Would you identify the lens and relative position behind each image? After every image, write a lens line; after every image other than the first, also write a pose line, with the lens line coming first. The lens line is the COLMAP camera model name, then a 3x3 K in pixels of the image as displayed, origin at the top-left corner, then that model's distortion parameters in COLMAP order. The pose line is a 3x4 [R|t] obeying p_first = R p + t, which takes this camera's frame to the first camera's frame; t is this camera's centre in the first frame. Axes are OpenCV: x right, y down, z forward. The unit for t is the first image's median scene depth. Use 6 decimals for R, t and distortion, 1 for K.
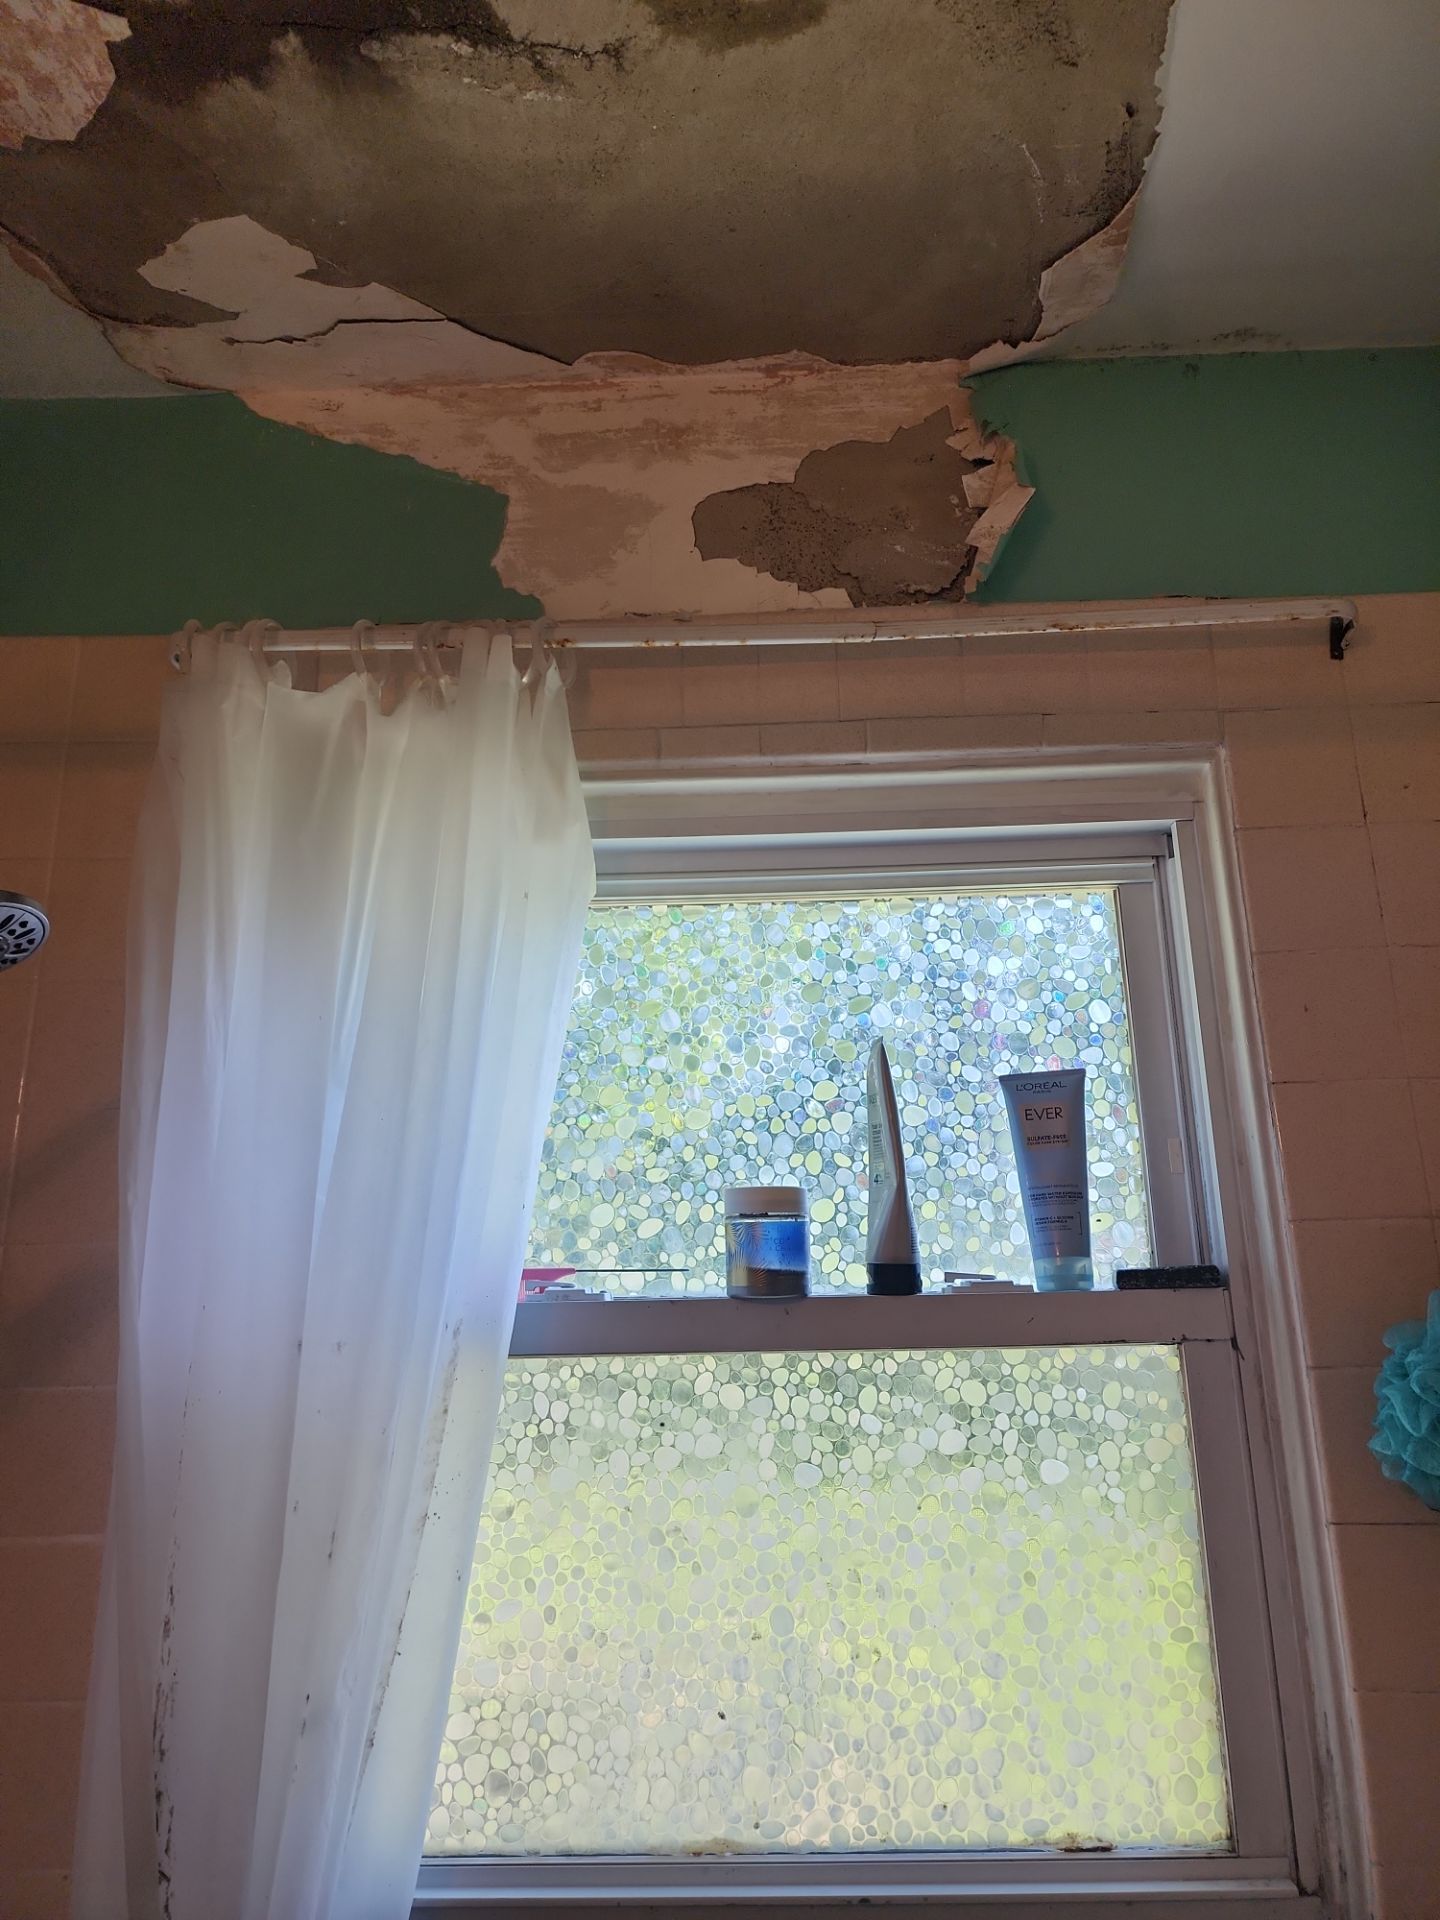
lens RADIAL K [[1287.5, 0, 716.4], [0, 1287.5, 967.8], [0, 0, 1]] dist [0.040912, -0.044676]
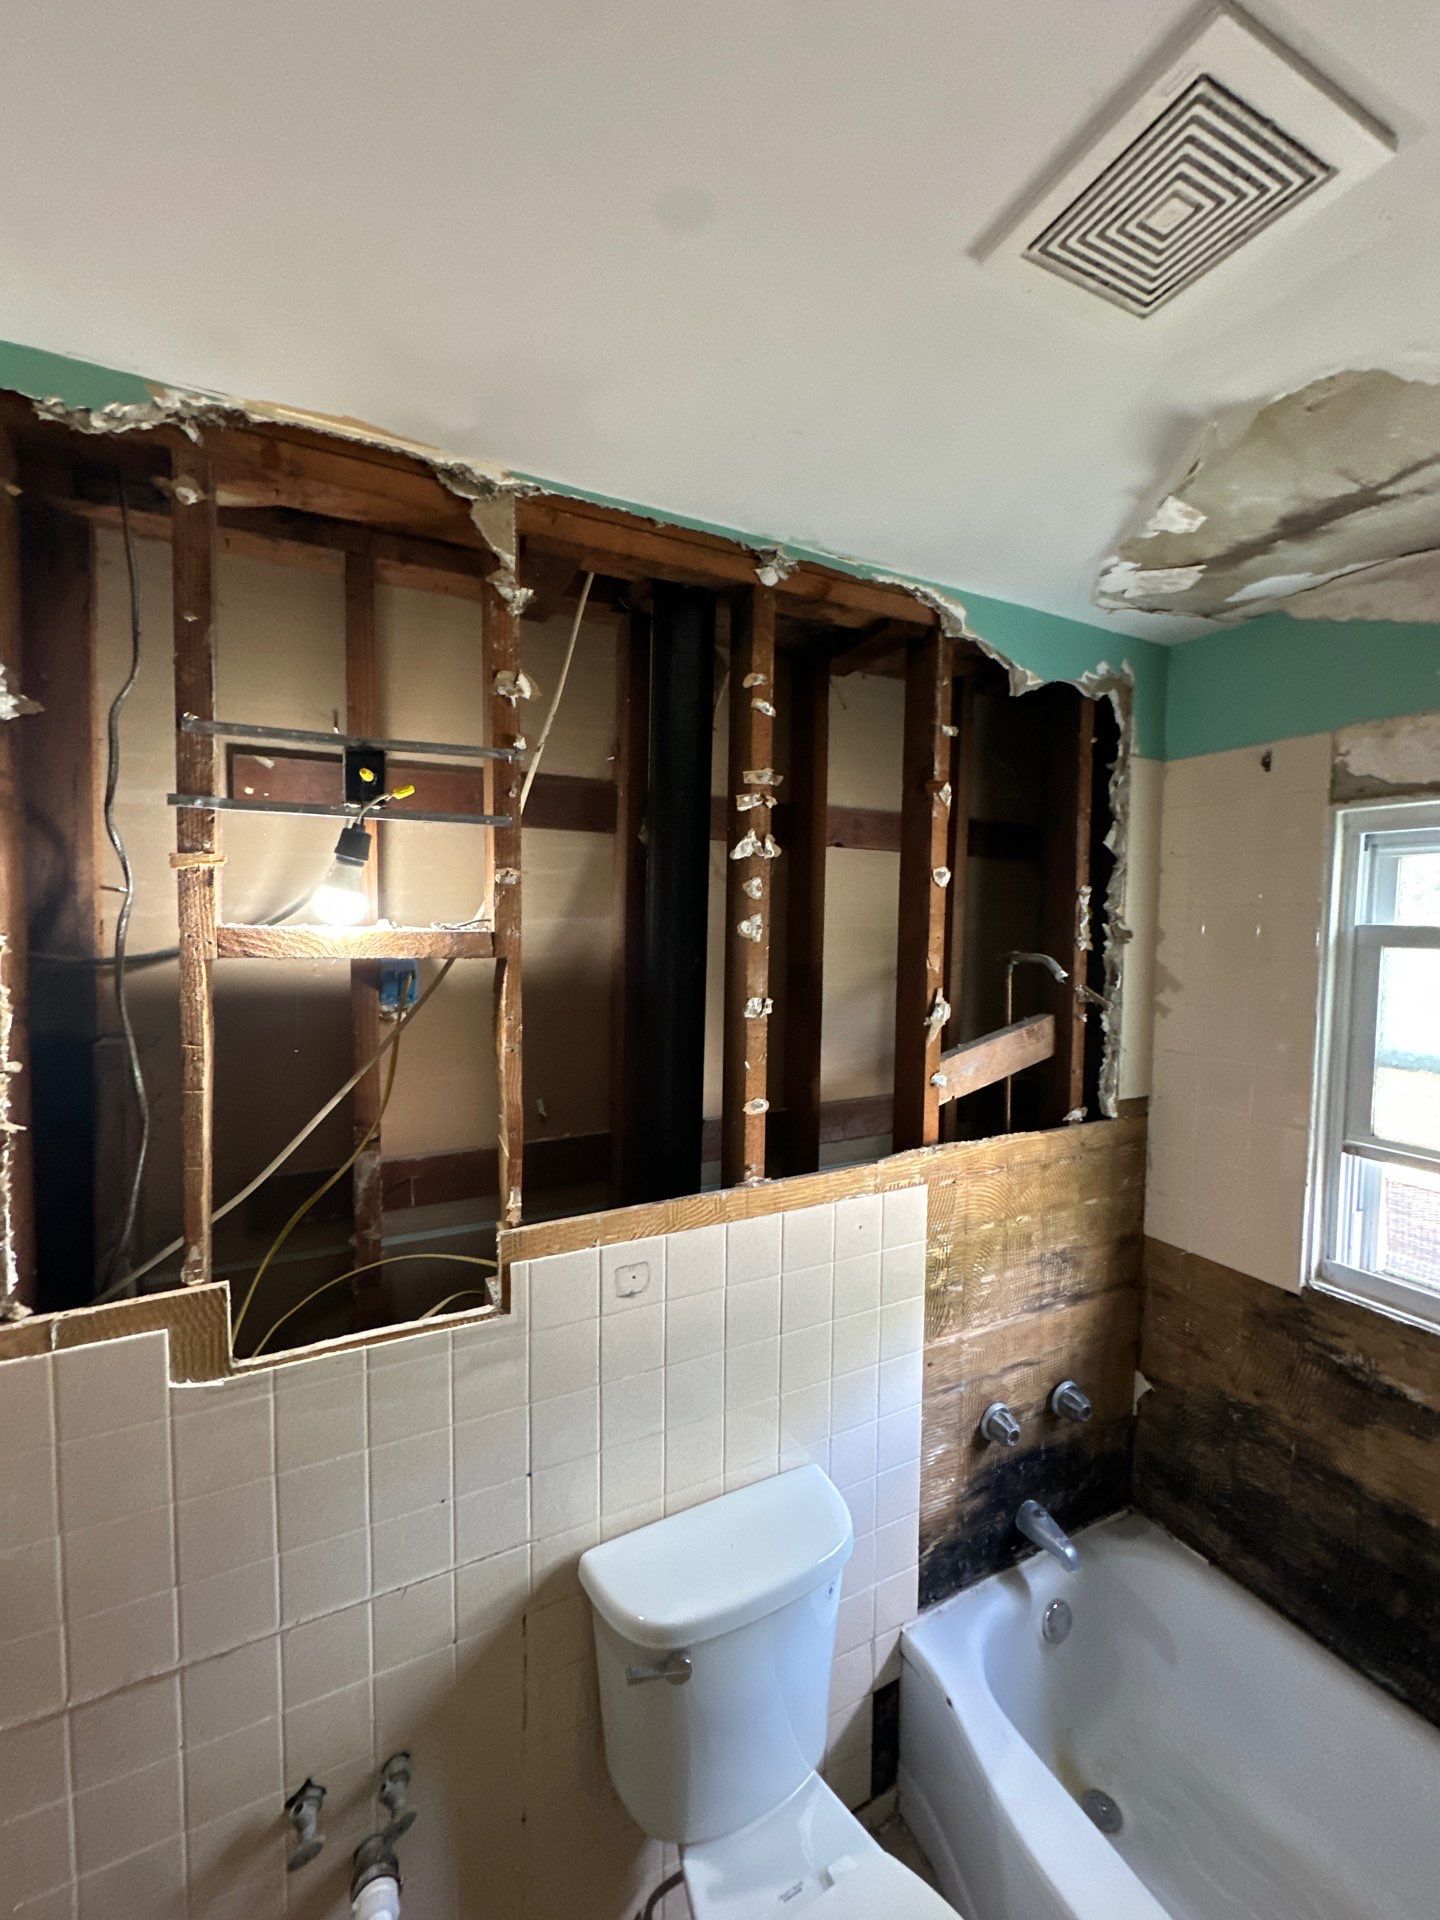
lens RADIAL K [[763.4, 0, 719.4], [0, 763.4, 960.6], [0, 0, 1]] dist [-0.003919, 0.000515]
pose [[0.481359, 0.062417, -0.874298, 0.325293], [0.209120, 0.960480, 0.183704, -0.351433], [0.851212, -0.271260, 0.449284, -0.505837]]
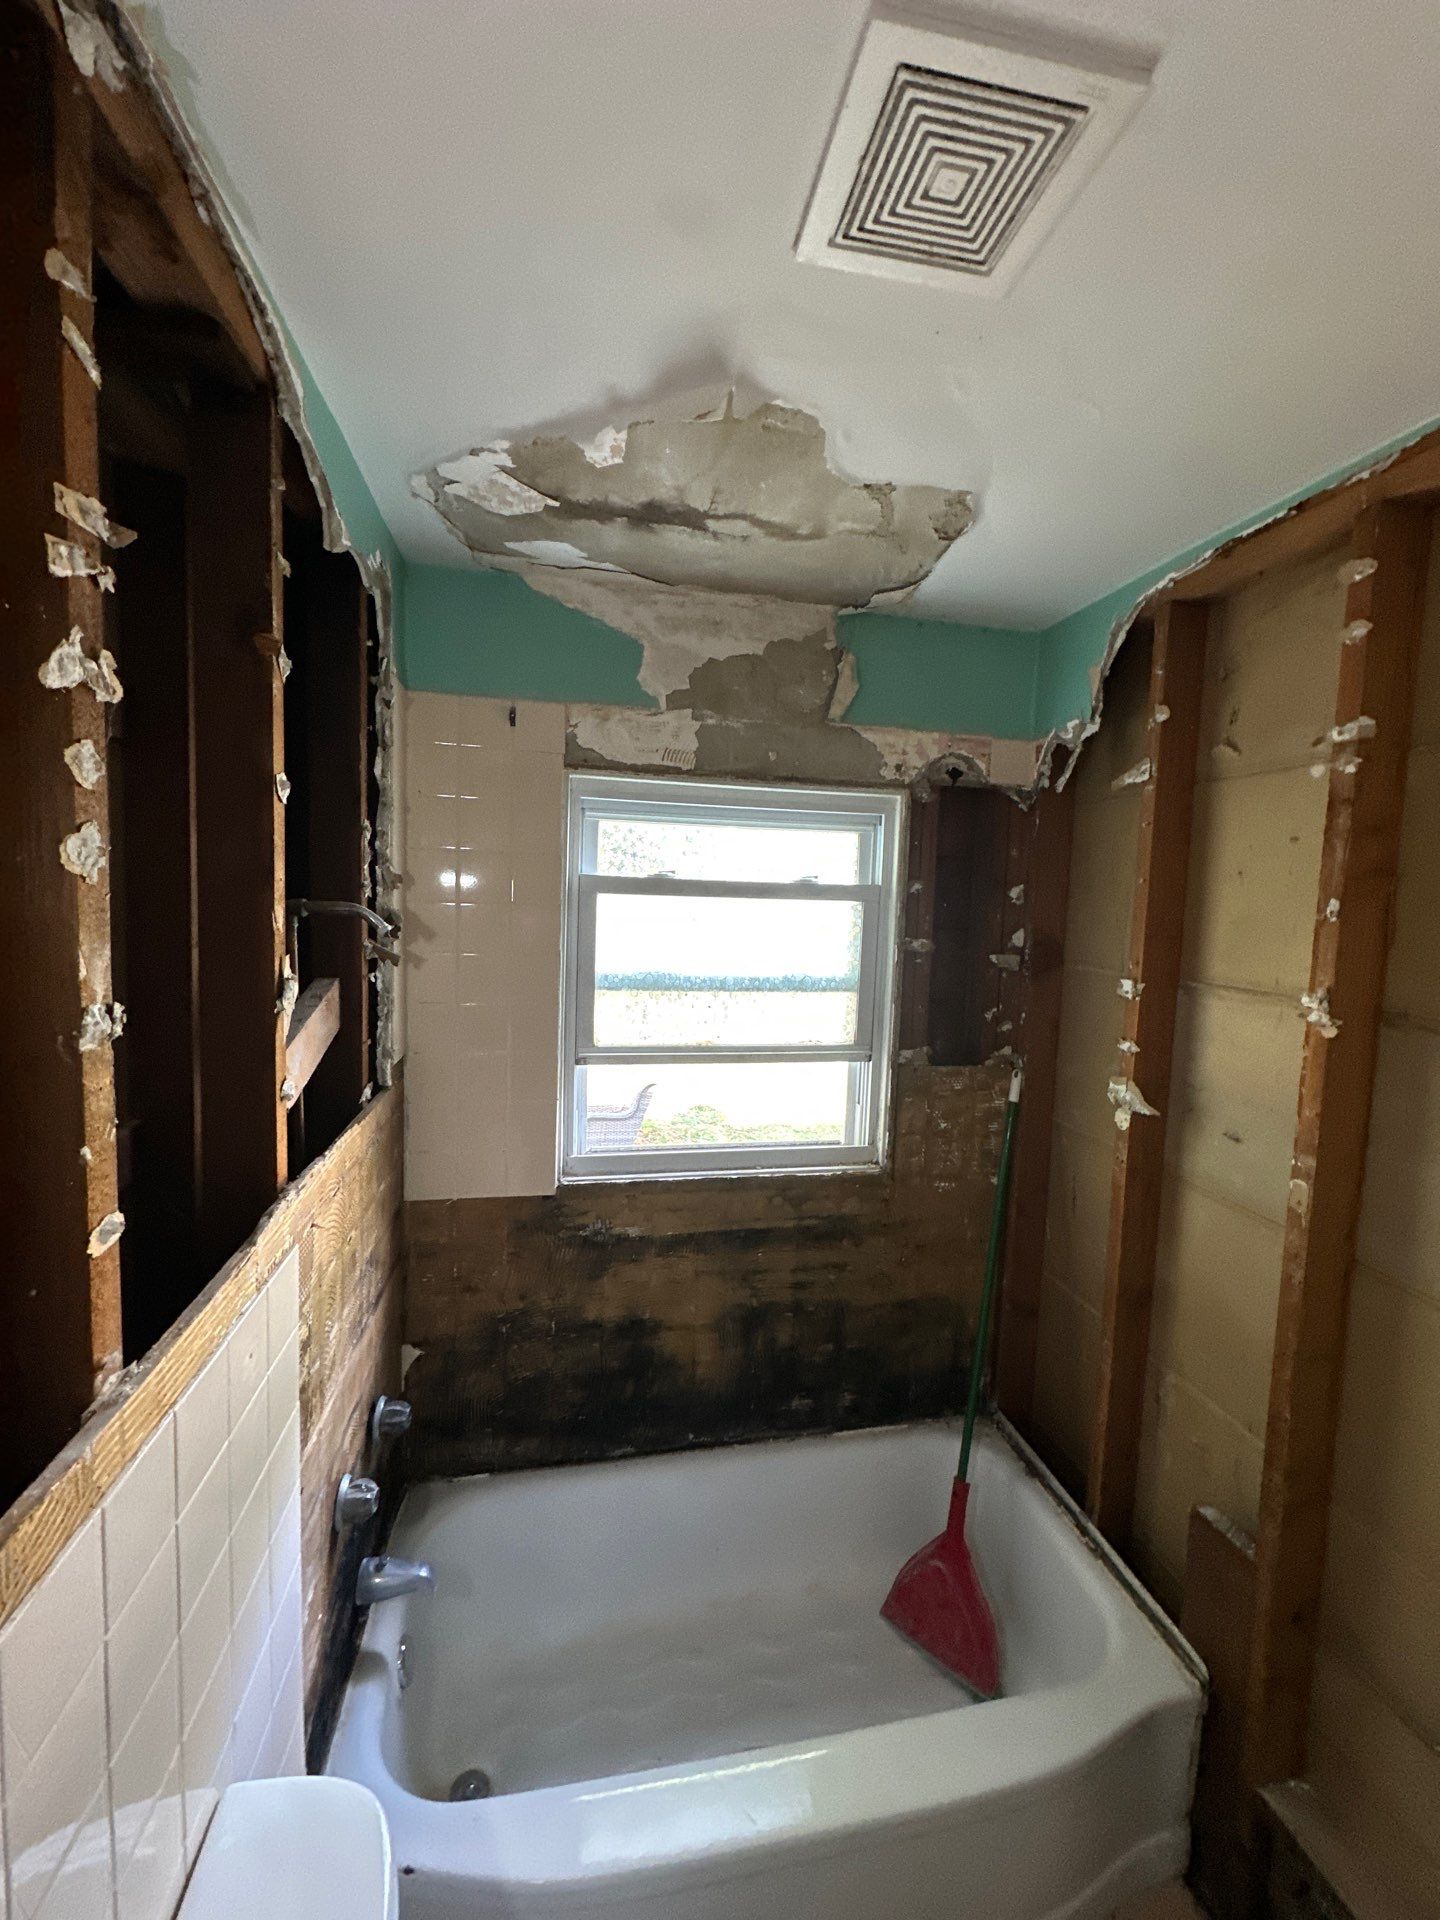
lens RADIAL K [[763.4, 0, 716.5], [0, 763.4, 958.7], [0, 0, 1]] dist [-0.003919, 0.000515]
pose [[0.972937, 0.026739, 0.229516, -0.360222], [-0.103374, 0.938707, 0.328850, -0.323434], [-0.206655, -0.343676, 0.916068, -0.520371]]
